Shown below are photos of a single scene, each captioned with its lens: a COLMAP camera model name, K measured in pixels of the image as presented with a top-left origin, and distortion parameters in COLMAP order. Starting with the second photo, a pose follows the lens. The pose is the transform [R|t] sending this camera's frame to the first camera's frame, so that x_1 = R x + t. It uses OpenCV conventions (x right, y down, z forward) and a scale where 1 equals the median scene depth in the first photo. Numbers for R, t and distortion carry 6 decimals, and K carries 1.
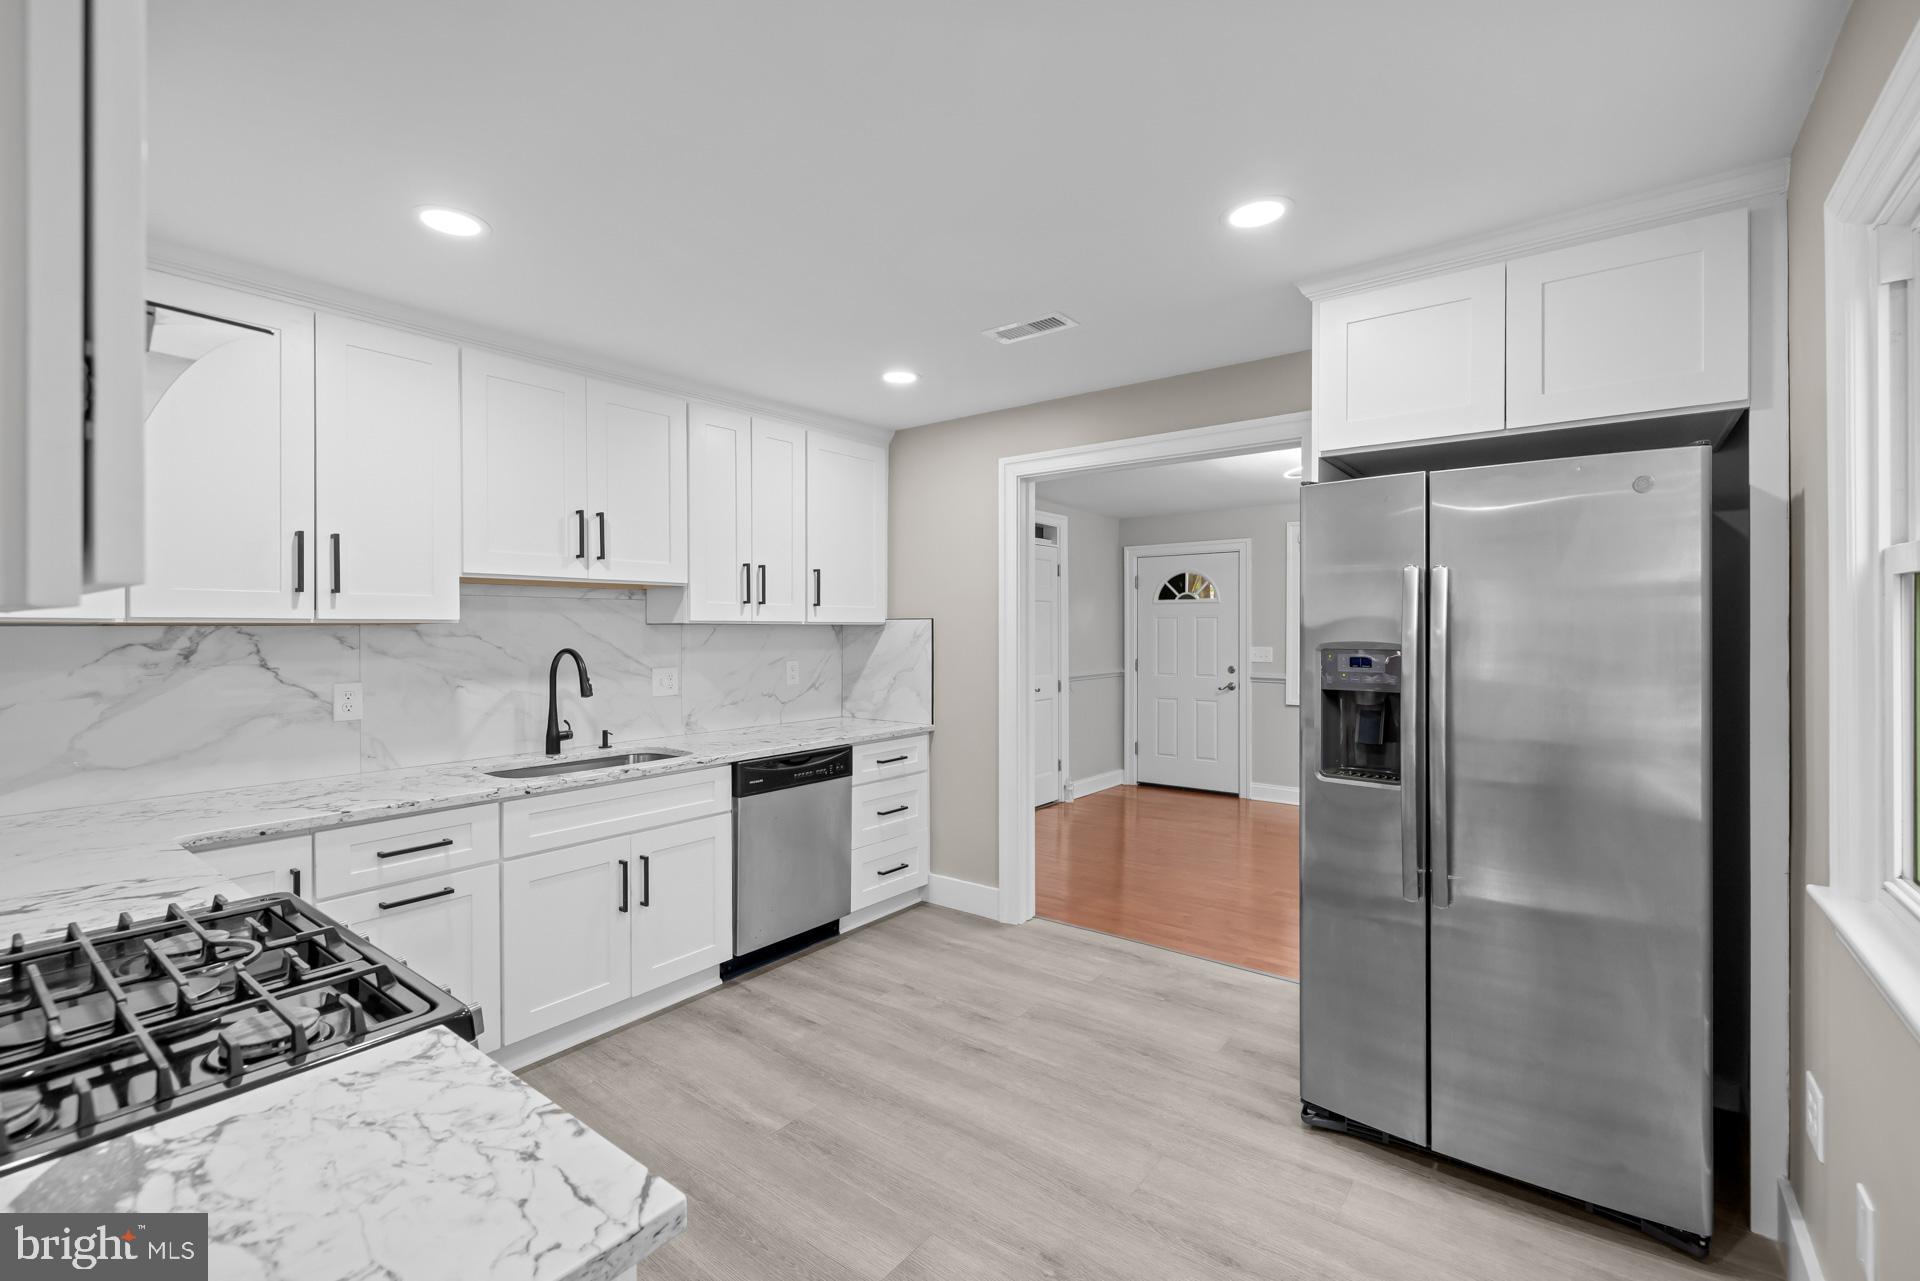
lens RADIAL K [[832.2, 0, 956.6], [0, 832.2, 634.6], [0, 0, 1]] dist [-0.002407, -0.000166]
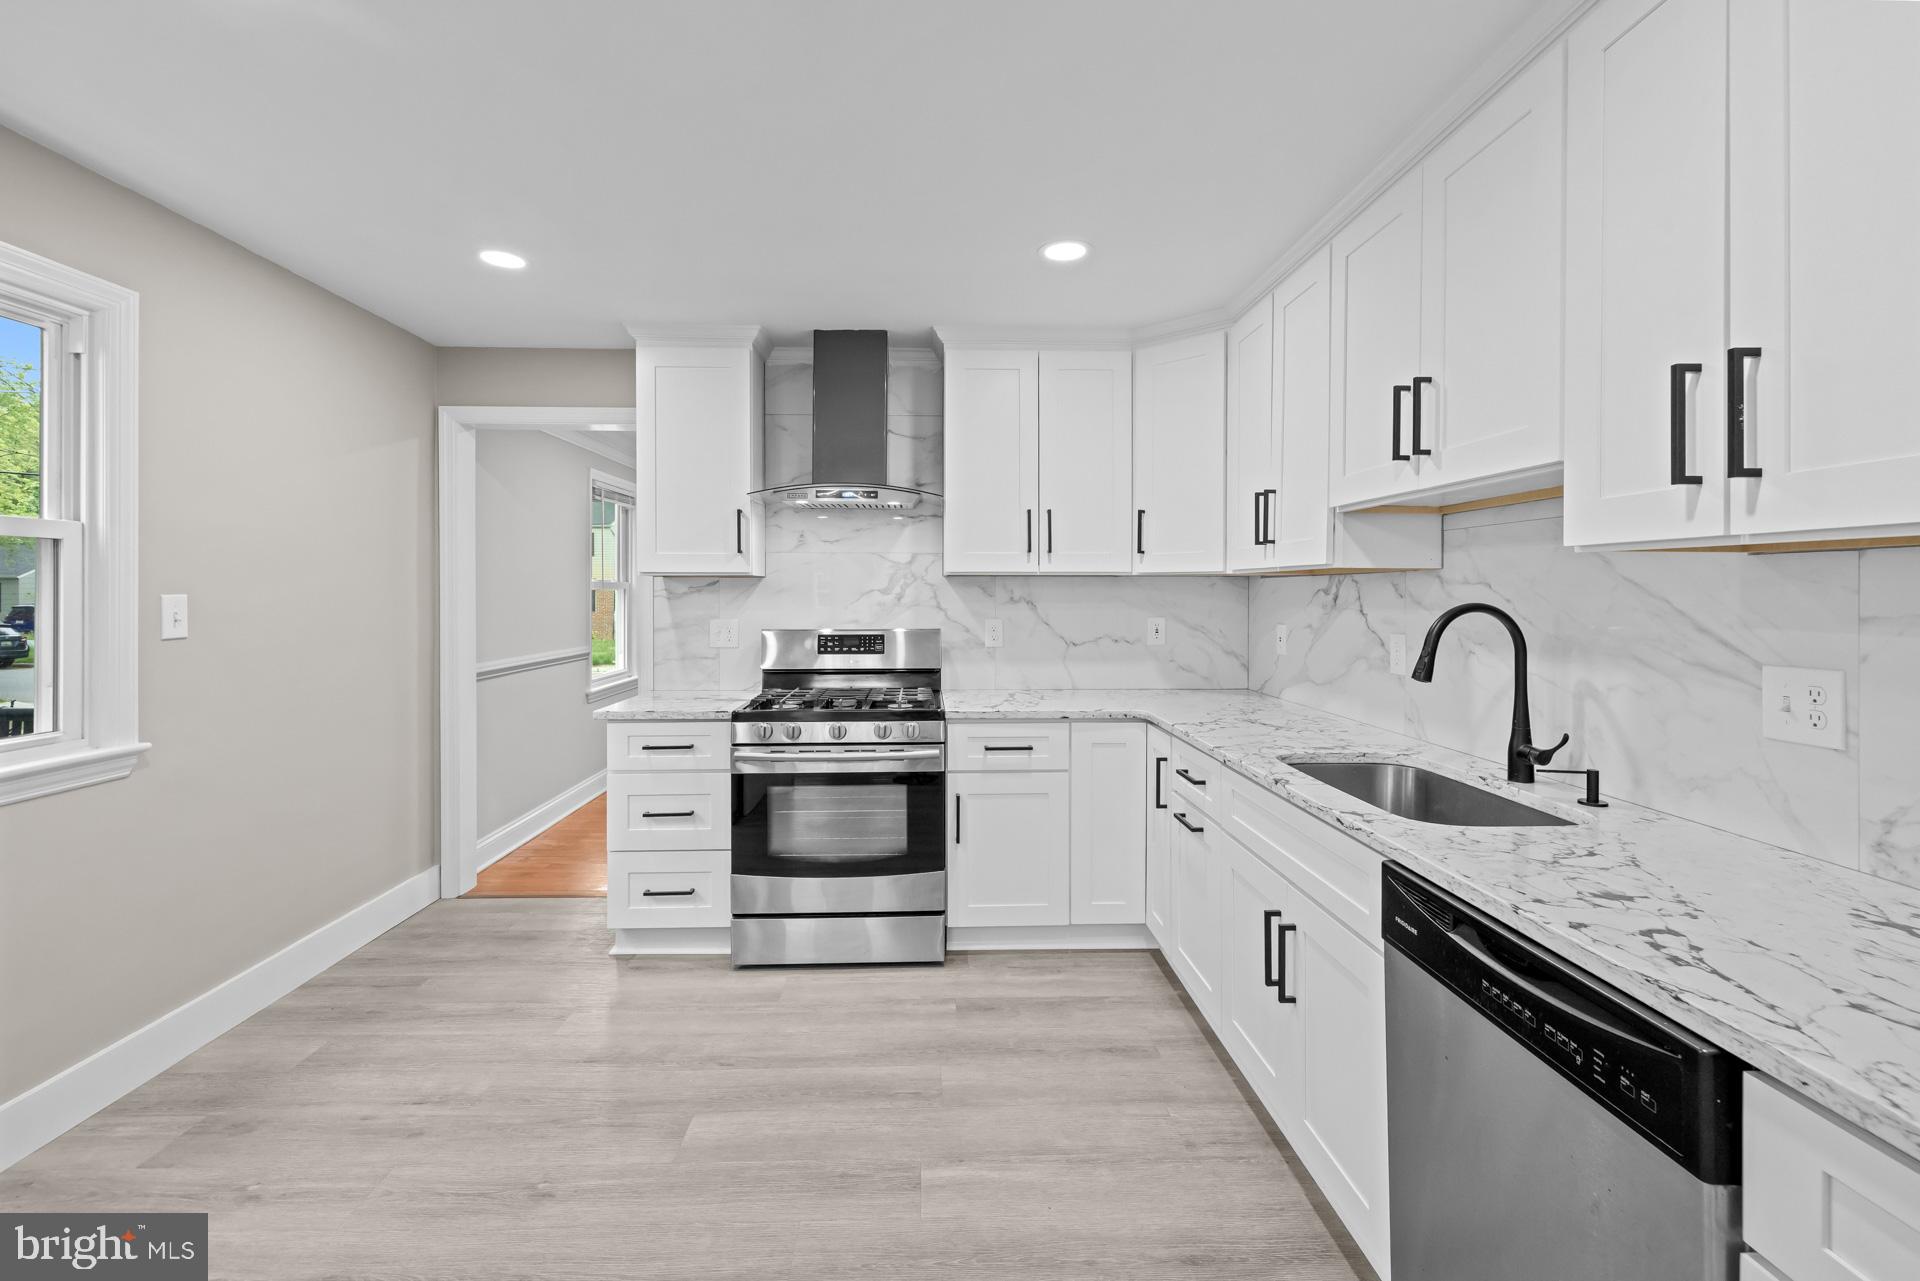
lens RADIAL K [[832.2, 0, 934.1], [0, 832.2, 584.6], [0, 0, 1]] dist [-0.002407, -0.000166]
pose [[-0.781995, -0.003757, -0.623273, 0.264913], [-0.004571, 0.999990, -0.000293, 0.005726], [0.623267, 0.002620, -0.782004, 1.475945]]
